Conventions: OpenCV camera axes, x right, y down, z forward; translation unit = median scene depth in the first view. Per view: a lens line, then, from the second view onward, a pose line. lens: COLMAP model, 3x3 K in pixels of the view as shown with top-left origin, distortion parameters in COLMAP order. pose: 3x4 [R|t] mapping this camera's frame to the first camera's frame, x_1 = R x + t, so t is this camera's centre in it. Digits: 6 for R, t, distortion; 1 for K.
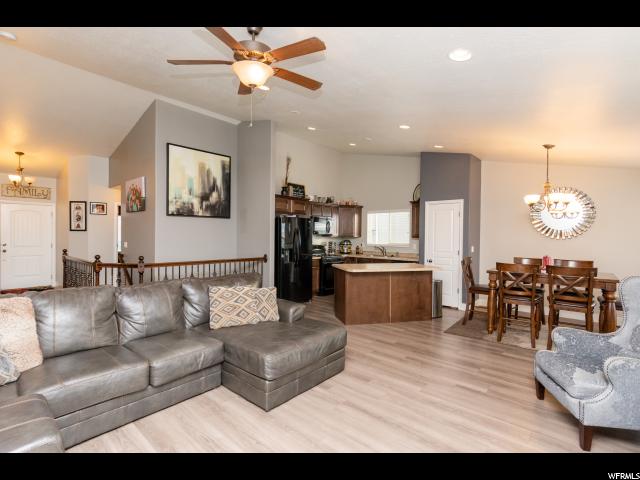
lens RADIAL K [[307.9, 0, 311.8], [0, 307.9, 238.3], [0, 0, 1]] dist [-0.002540, -0.000433]
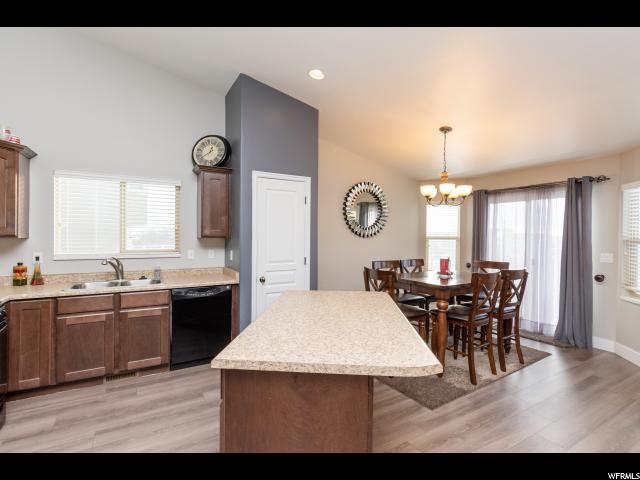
lens RADIAL K [[306.6, 0, 312.3], [0, 306.6, 237.5], [0, 0, 1]] dist [-0.000668, -0.000180]
pose [[0.297055, -0.016175, 0.954723, -0.115096], [0.005178, 0.999869, 0.015329, -0.010764], [-0.954846, 0.000390, 0.297100, 0.781772]]
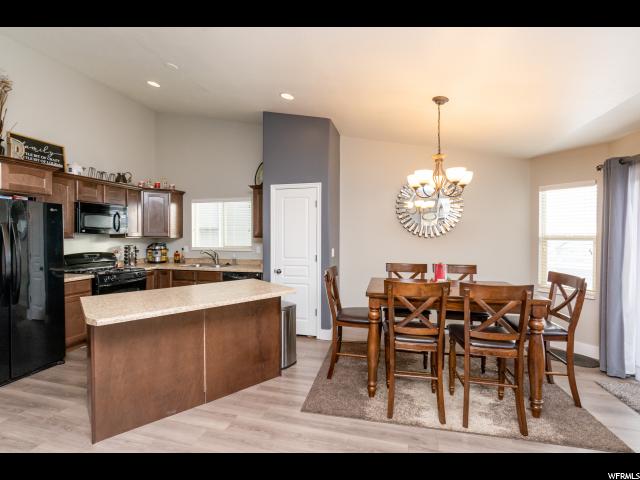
lens RADIAL K [[293.9, 0, 320.0], [0, 293.9, 240.0], [0, 0, 1]] dist [-0.011656, 0.000537]
pose [[0.879867, -0.019021, 0.474840, 0.163472], [0.014373, 0.999807, 0.013417, -0.004403], [-0.475003, -0.004981, 0.879970, 0.395708]]
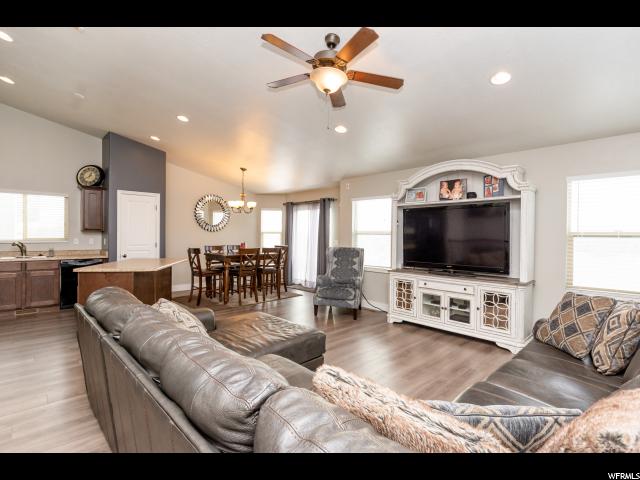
lens RADIAL K [[307.9, 0, 311.8], [0, 307.9, 238.3], [0, 0, 1]] dist [-0.002540, -0.000433]
pose [[0.068832, -0.019917, 0.997429, -0.505621], [0.001826, 0.999802, 0.019839, 0.004645], [-0.997627, 0.000456, 0.068855, 0.398332]]
